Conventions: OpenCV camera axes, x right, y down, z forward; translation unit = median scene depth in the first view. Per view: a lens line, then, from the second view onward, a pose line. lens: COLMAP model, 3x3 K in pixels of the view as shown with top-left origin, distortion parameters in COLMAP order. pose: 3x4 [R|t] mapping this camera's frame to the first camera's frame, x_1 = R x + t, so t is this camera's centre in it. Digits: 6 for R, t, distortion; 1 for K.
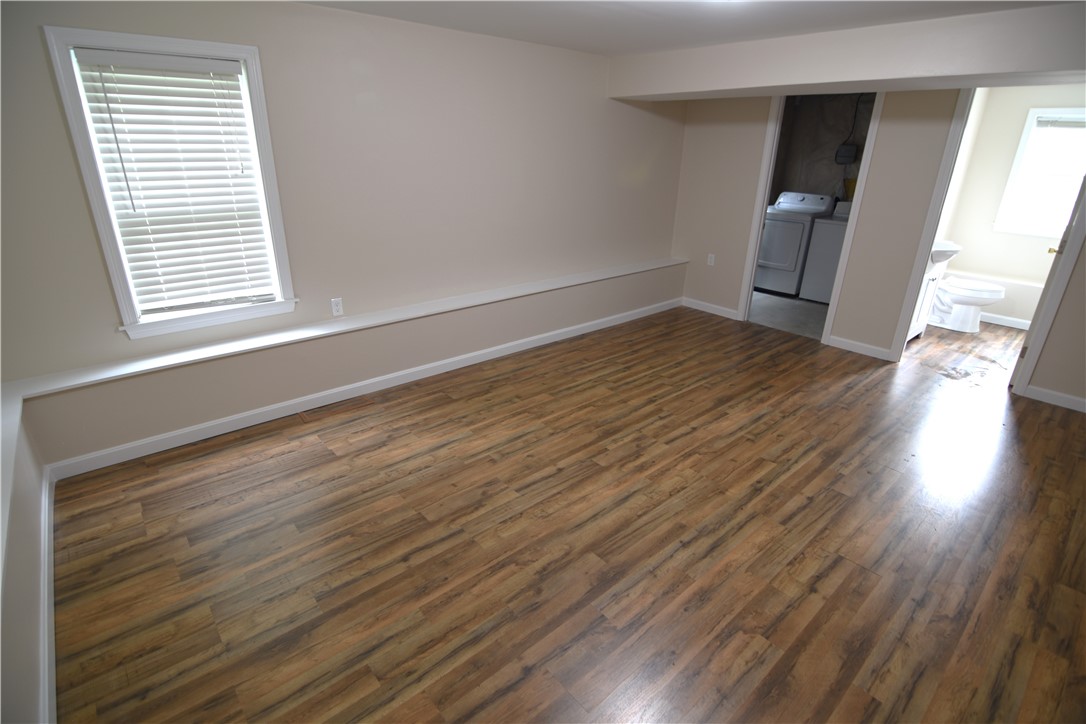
lens RADIAL K [[523.0, 0, 531.4], [0, 523.0, 359.0], [0, 0, 1]] dist [-0.015622, -0.002090]
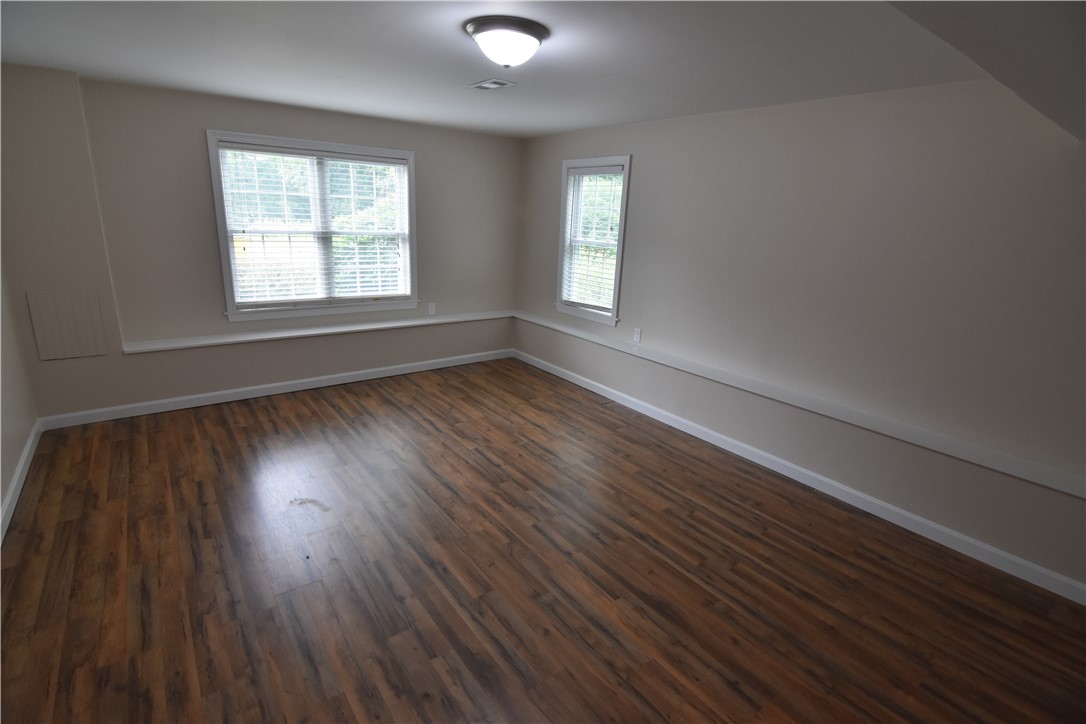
lens RADIAL K [[523.0, 0, 531.4], [0, 523.0, 359.0], [0, 0, 1]] dist [-0.015622, -0.002090]
pose [[-0.069393, 0.252076, -0.965216, 0.937348], [-0.416617, 0.871811, 0.257635, -0.276922], [0.906430, 0.420004, 0.044522, 0.760976]]
